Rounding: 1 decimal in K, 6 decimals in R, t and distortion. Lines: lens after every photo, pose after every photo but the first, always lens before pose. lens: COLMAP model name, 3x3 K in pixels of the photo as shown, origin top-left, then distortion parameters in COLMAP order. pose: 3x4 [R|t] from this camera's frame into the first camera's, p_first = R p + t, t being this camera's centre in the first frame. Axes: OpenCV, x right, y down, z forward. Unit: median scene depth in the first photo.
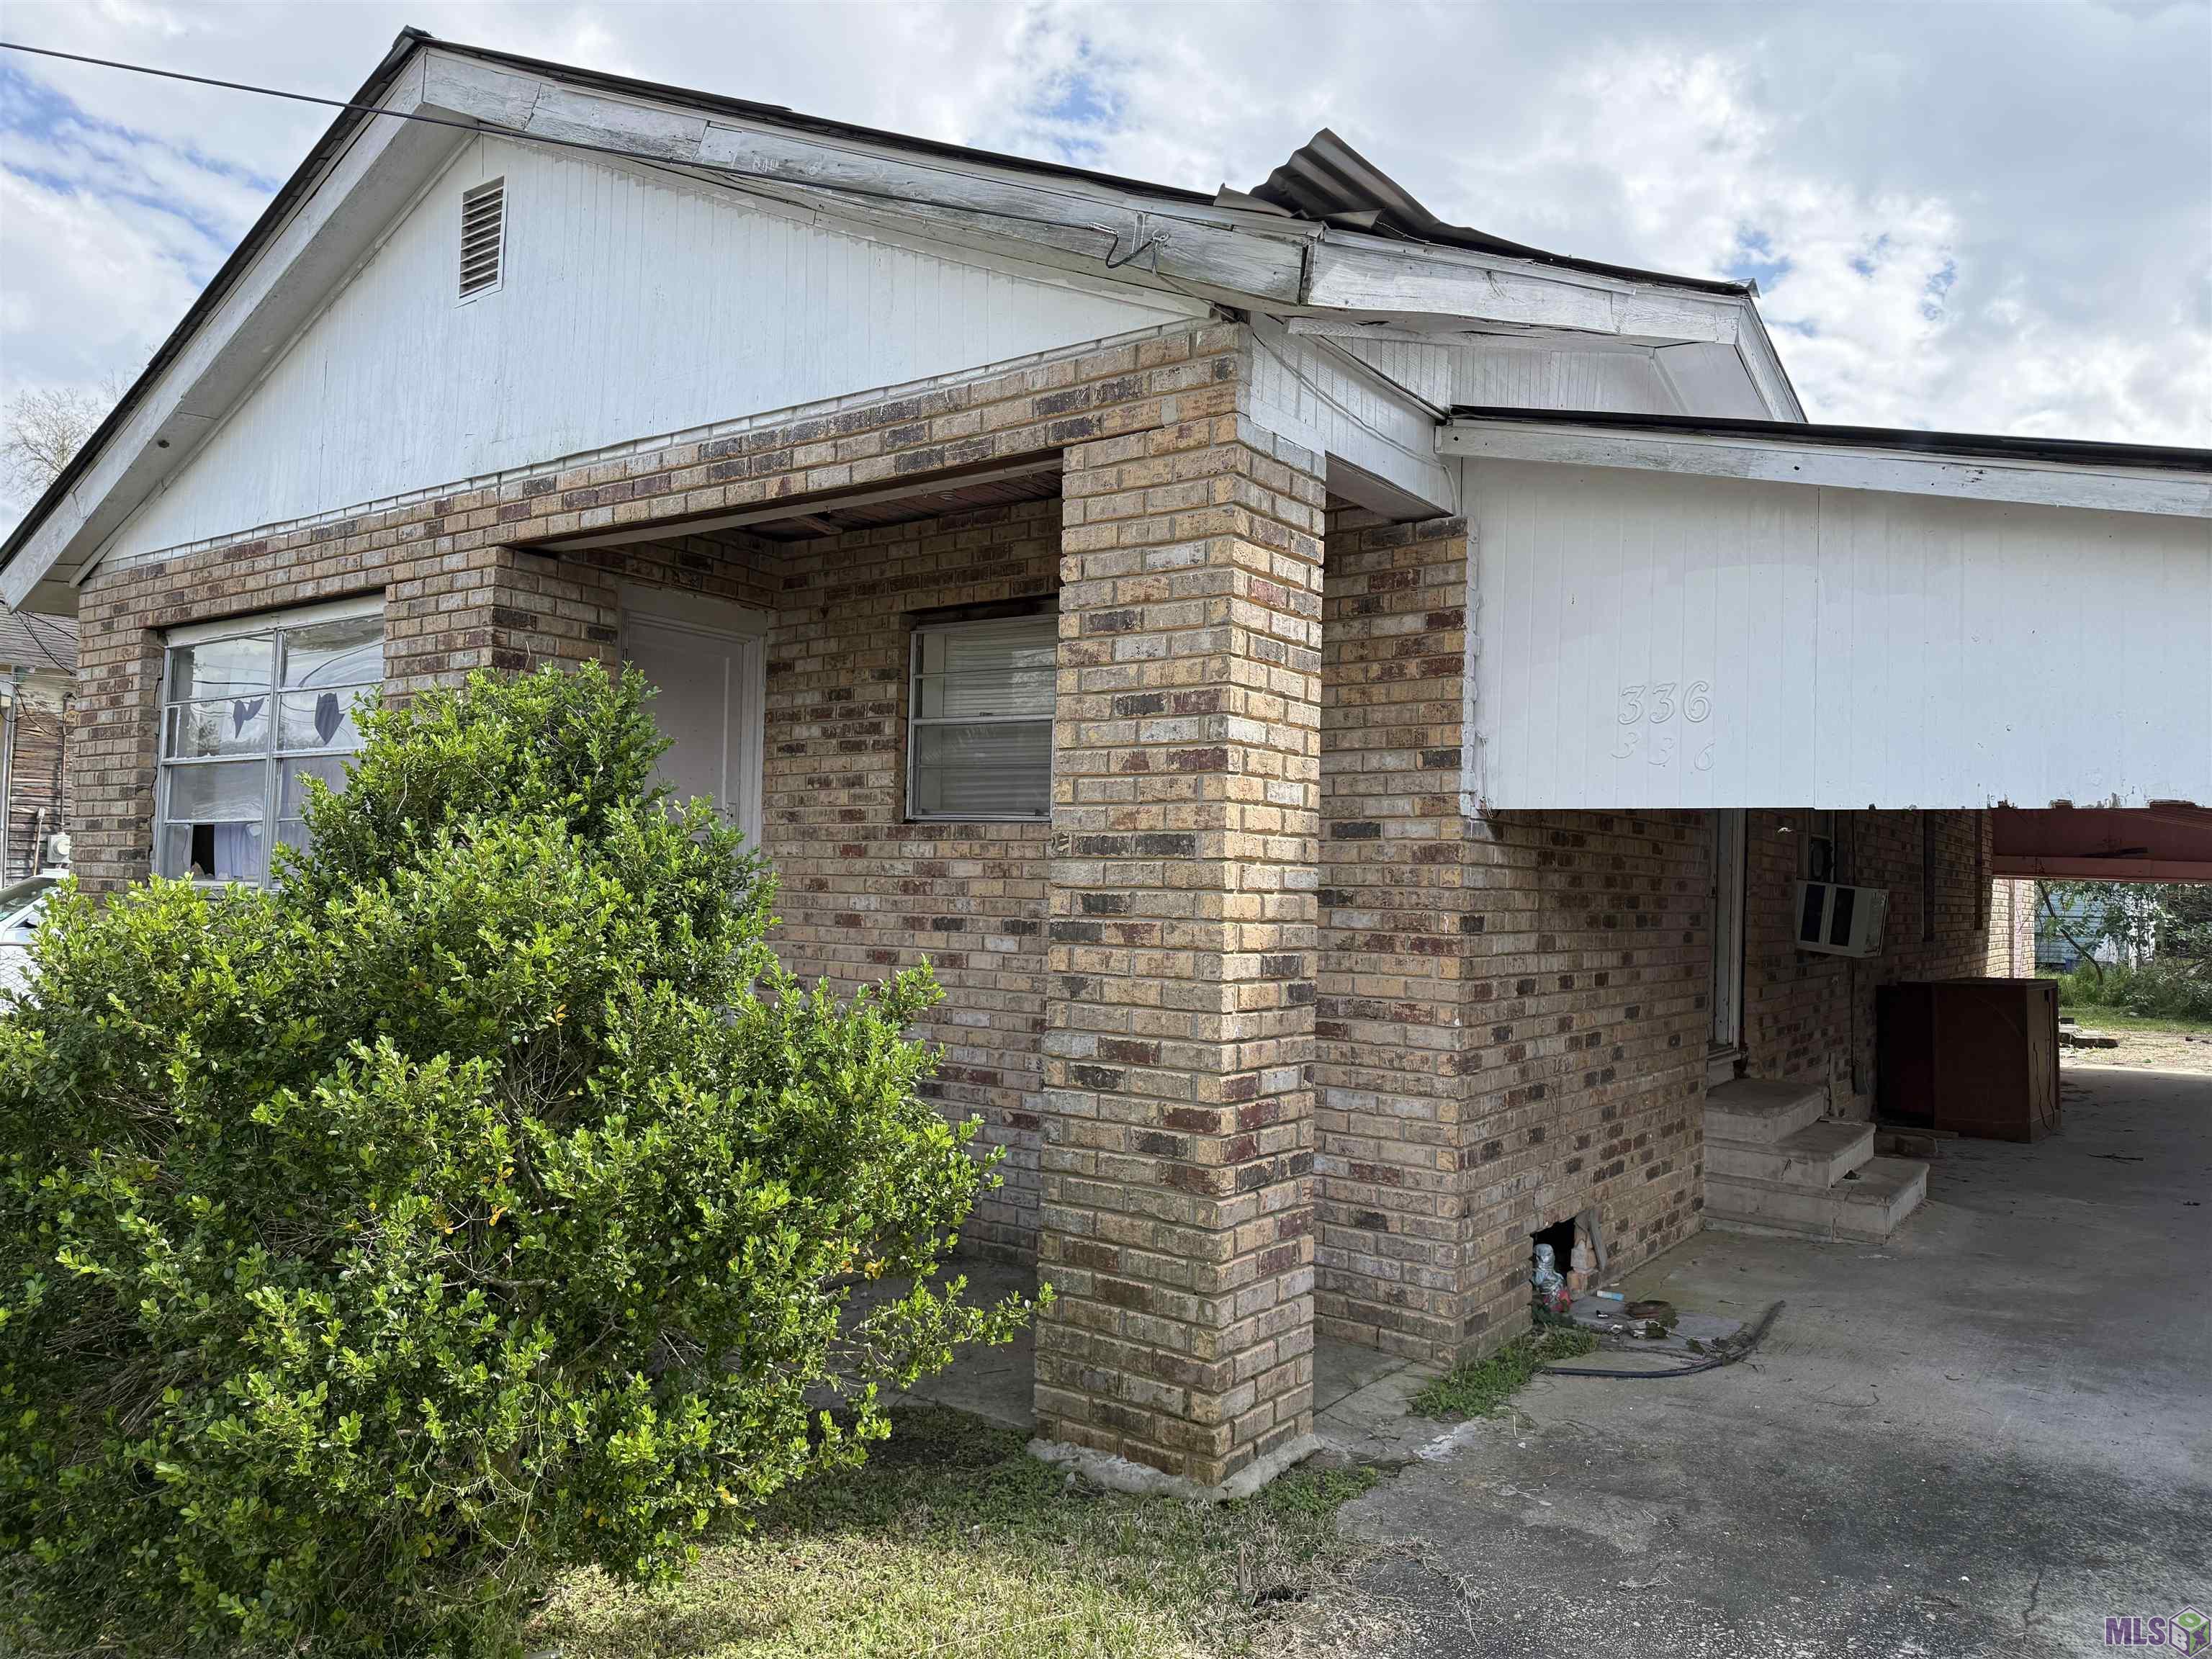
lens RADIAL K [[1529.0, 0, 1112.3], [0, 1529.0, 835.7], [0, 0, 1]] dist [0.149958, -0.242447]
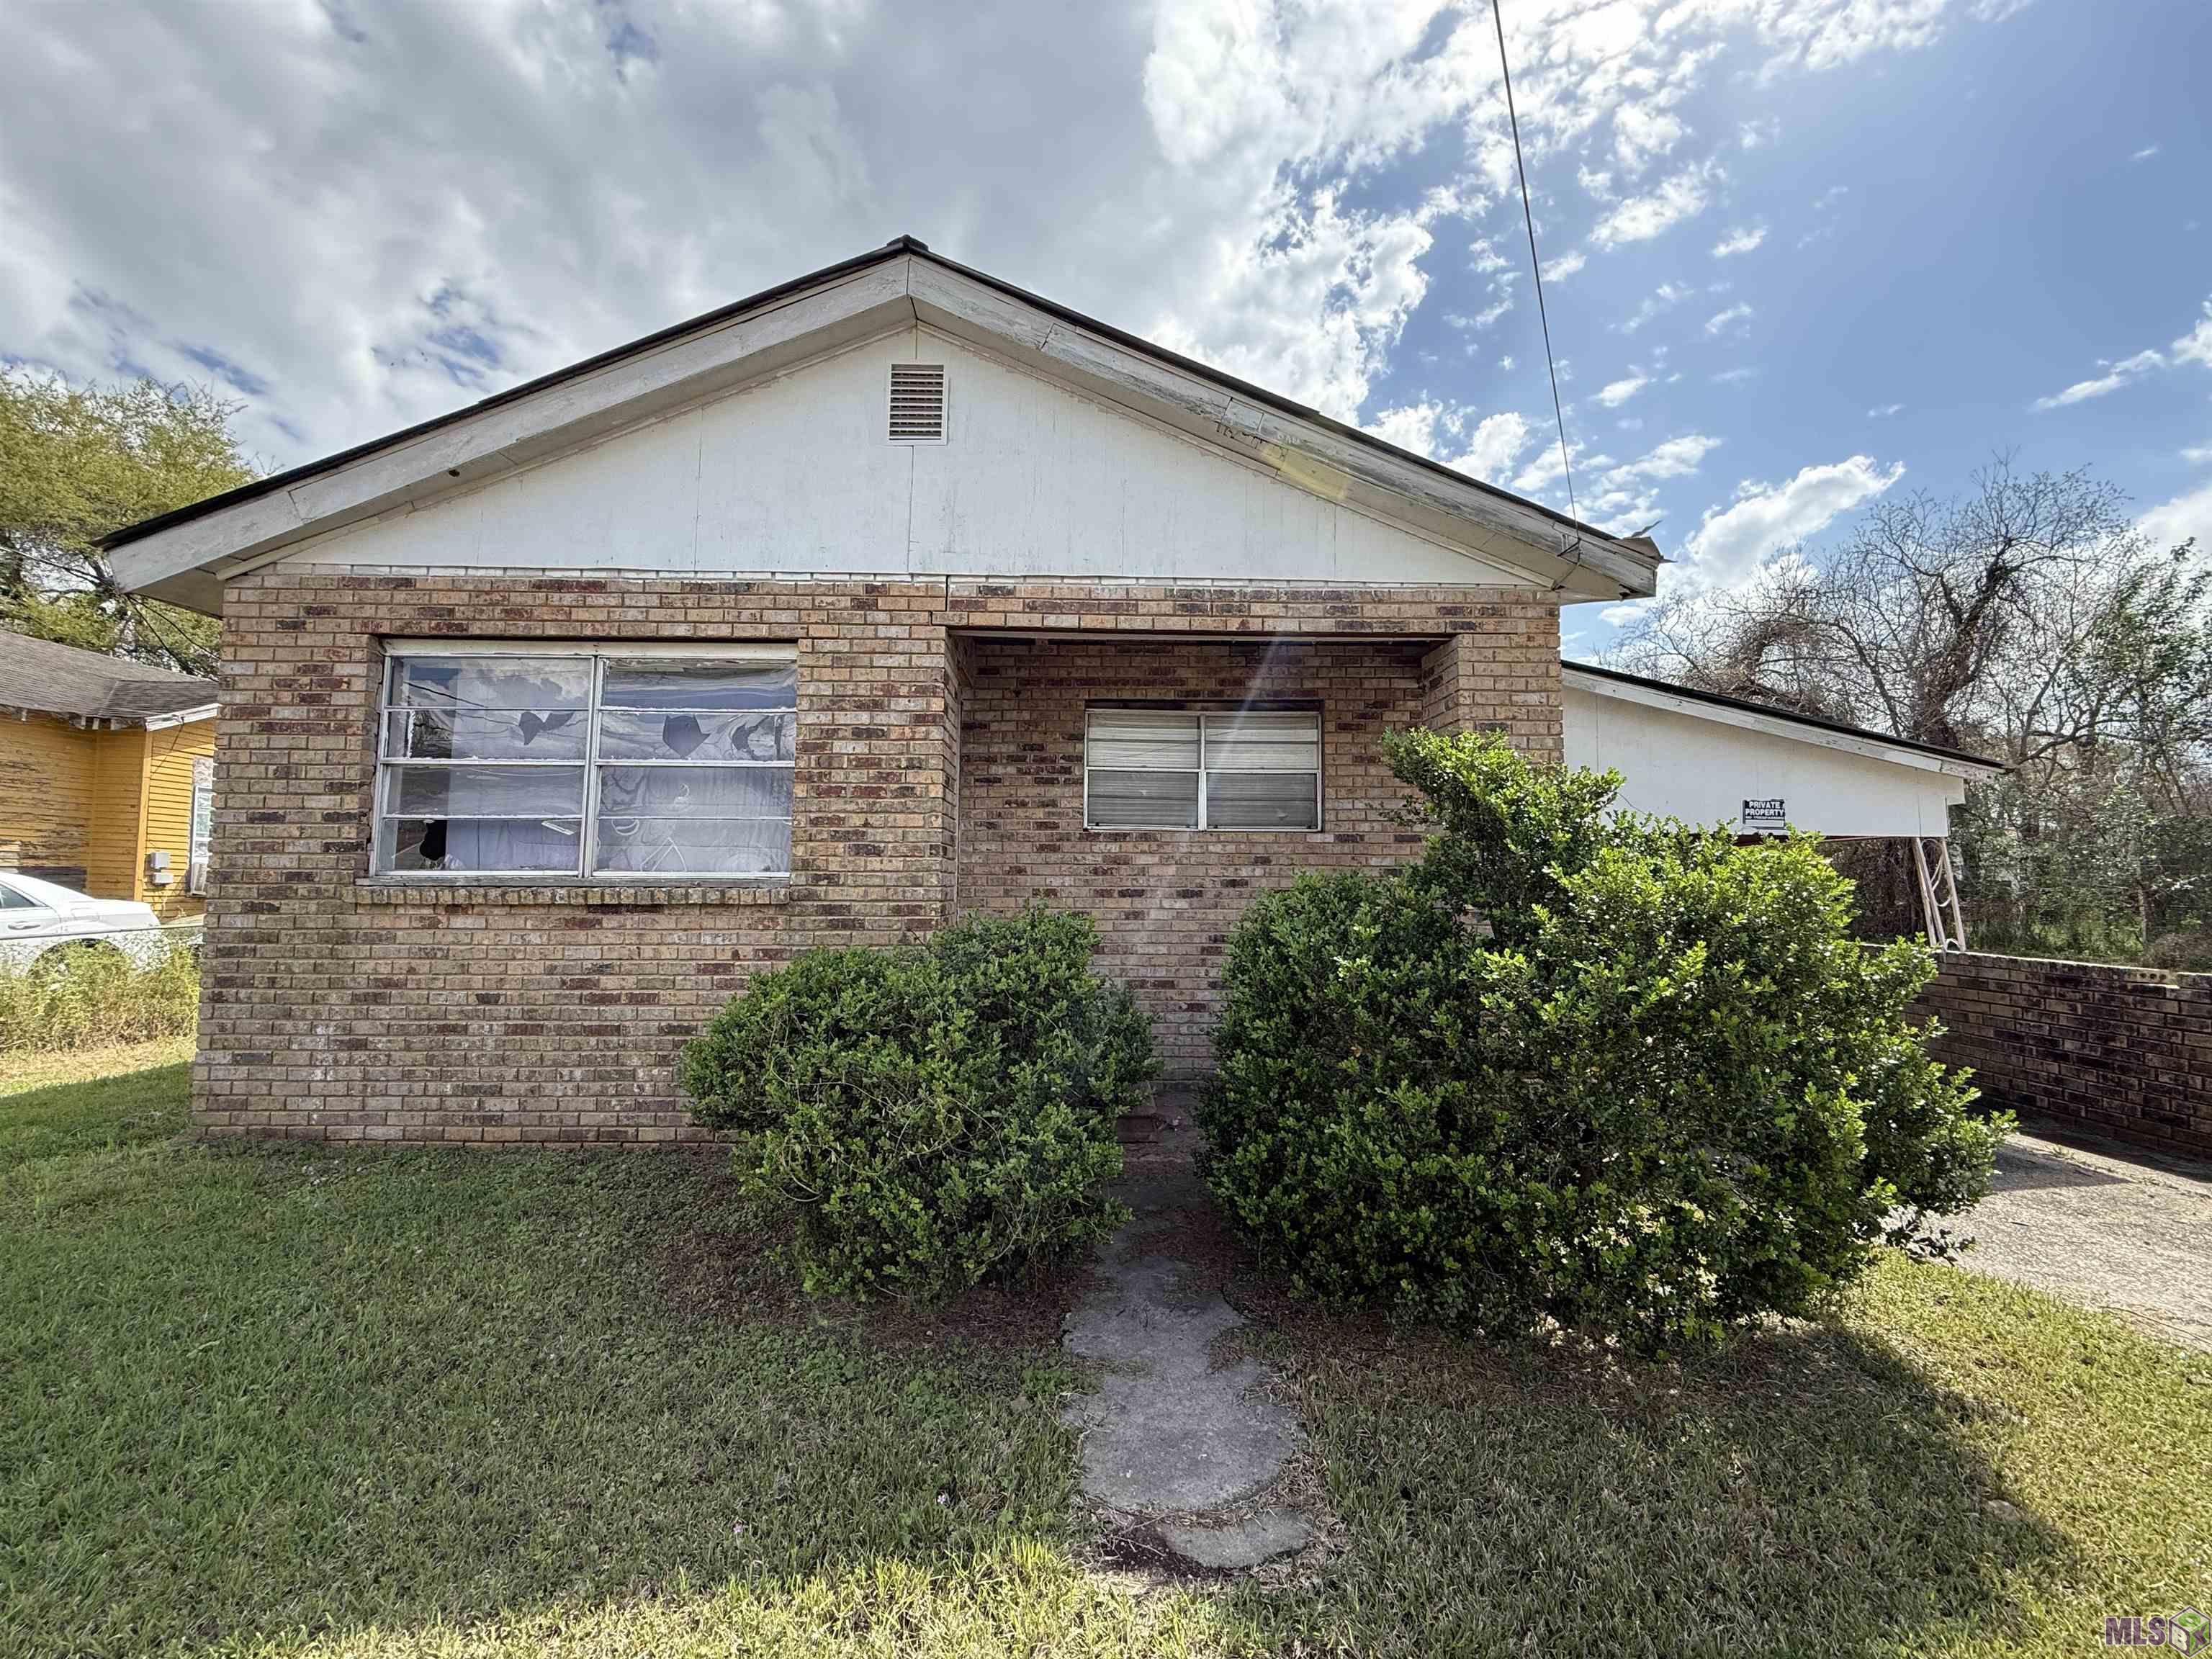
lens RADIAL K [[878.8, 0, 1100.0], [0, 878.8, 831.6], [0, 0, 1]] dist [0.000205, 0.000035]
pose [[0.802132, 0.020762, 0.596786, -0.877200], [-0.008037, 0.999680, -0.023976, 0.018503], [-0.597092, 0.014436, 0.802043, 0.337295]]
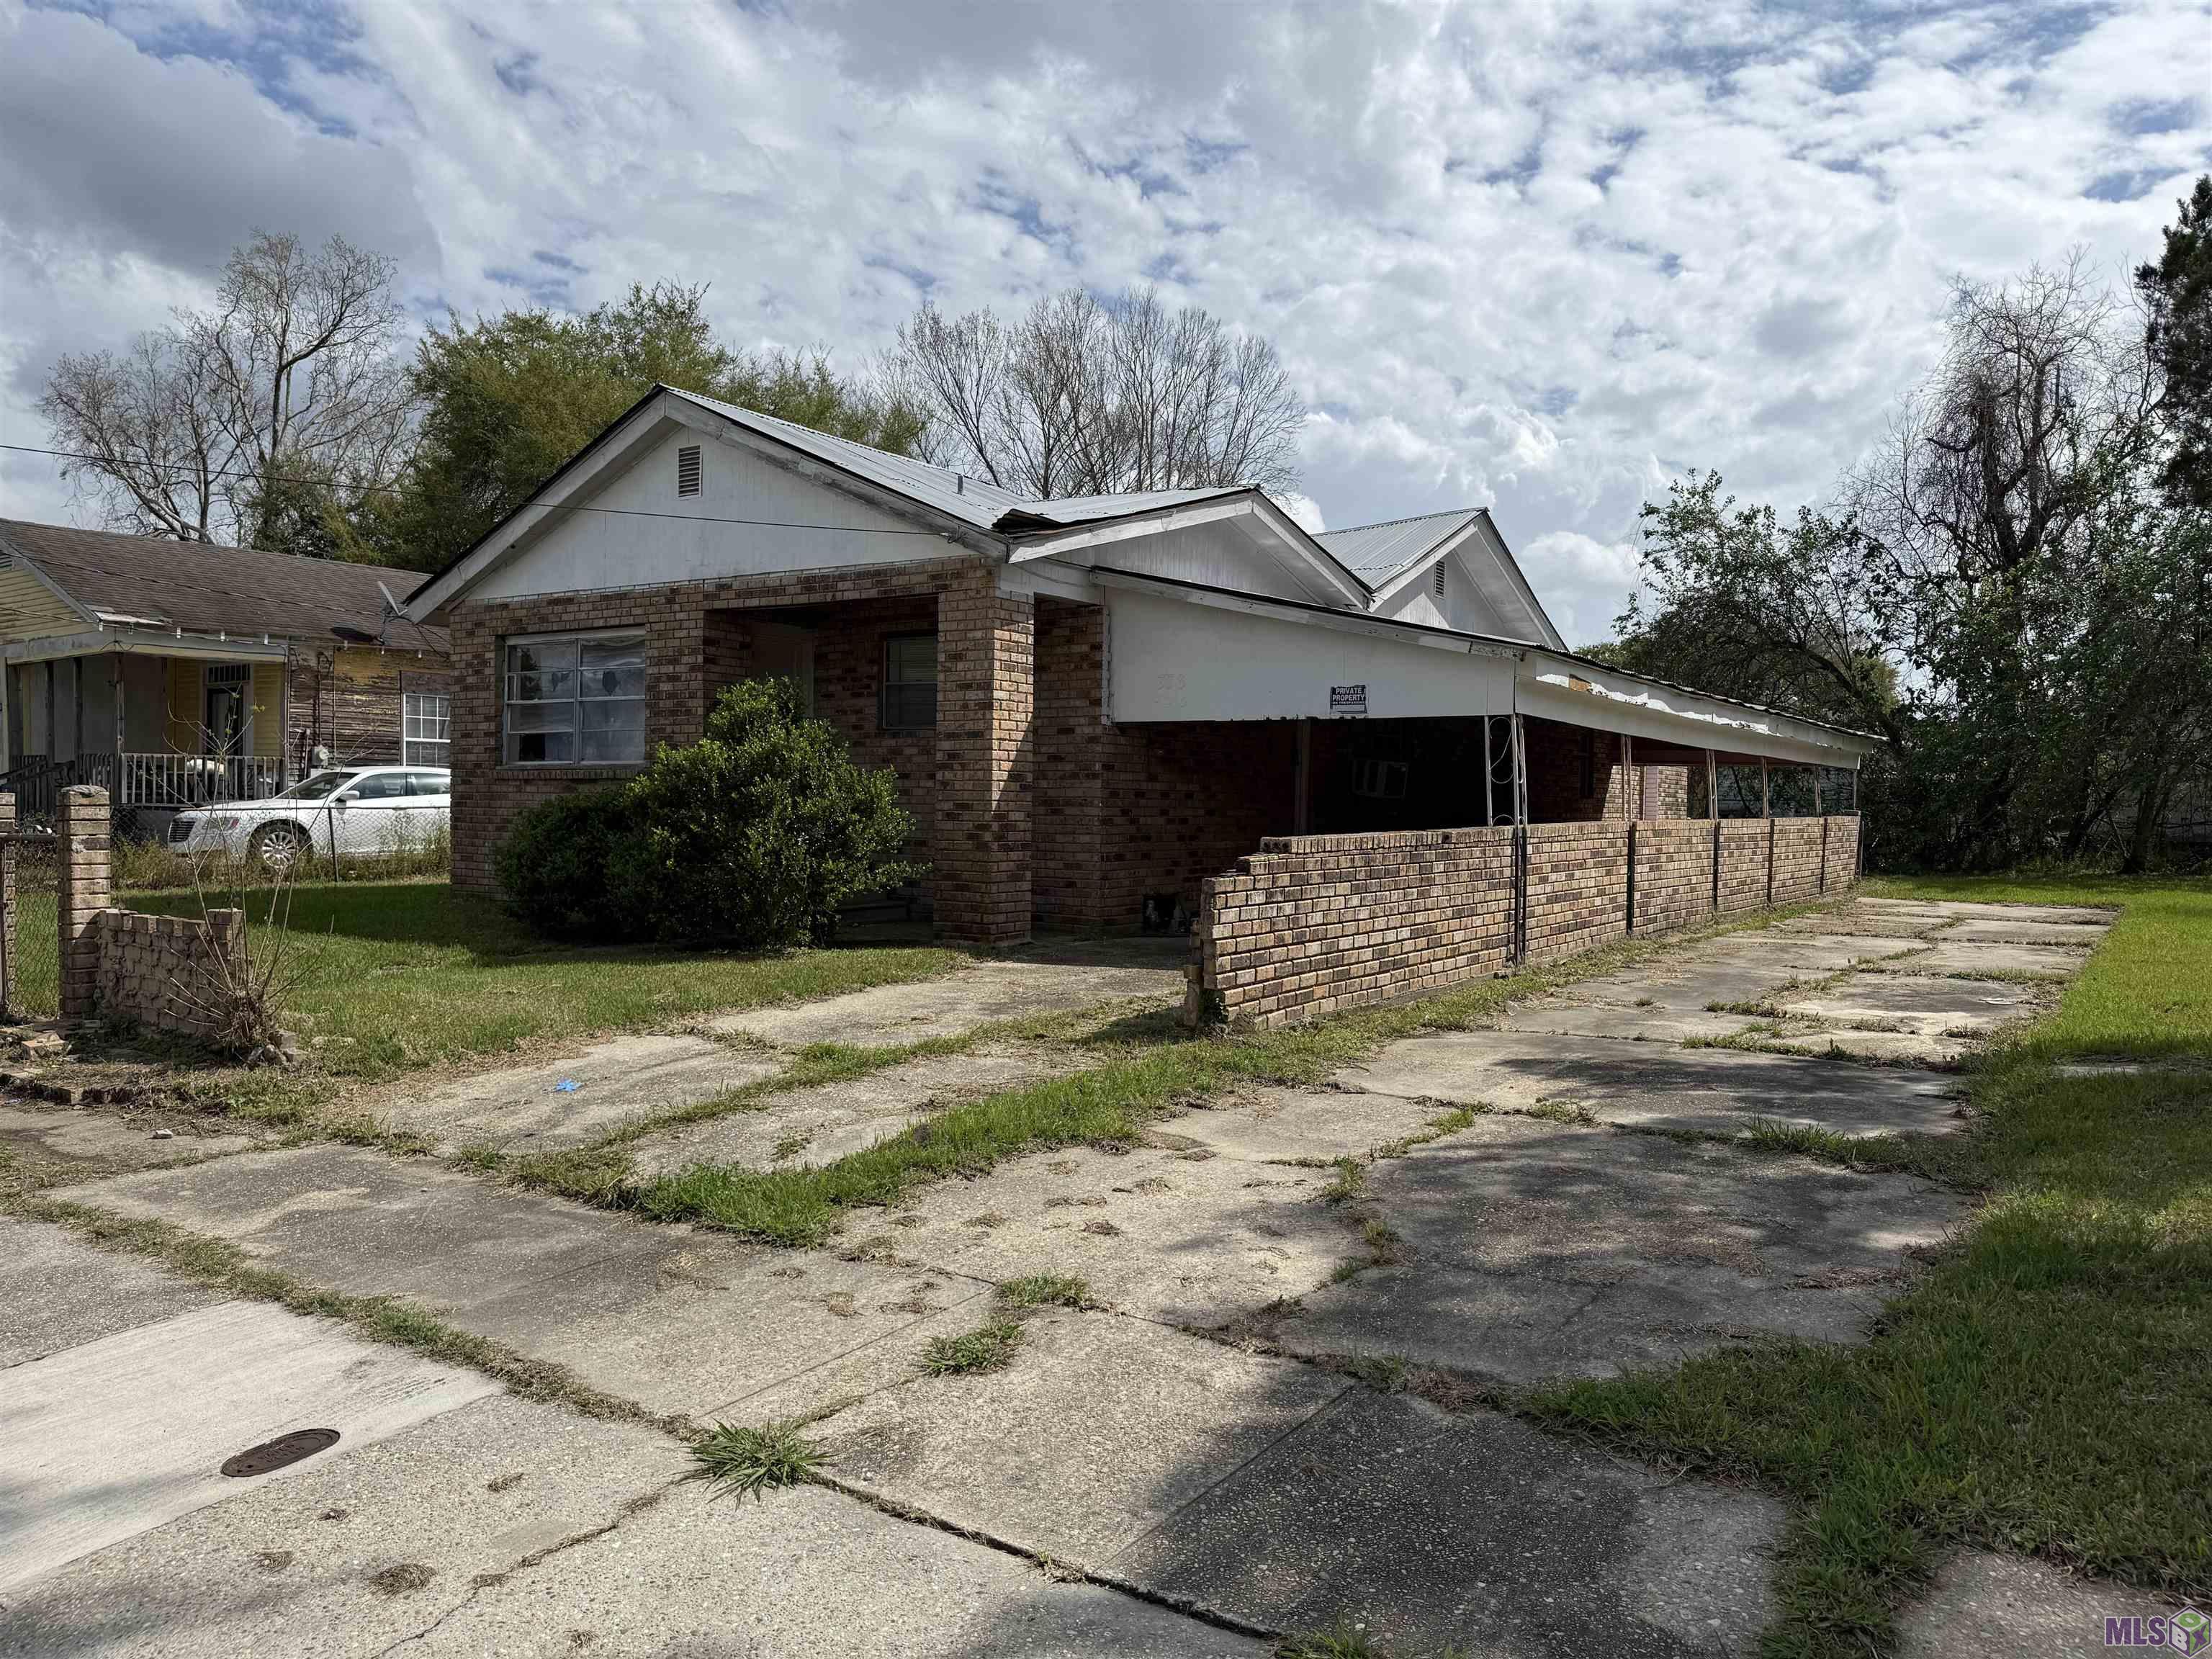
lens RADIAL K [[1532.0, 0, 1126.2], [0, 1532.0, 835.5], [0, 0, 1]] dist [0.146484, -0.274270]
pose [[0.999615, -0.010396, 0.025709, 0.198351], [0.009028, 0.998566, 0.052759, 0.037120], [-0.026221, -0.052507, 0.998276, -1.554099]]
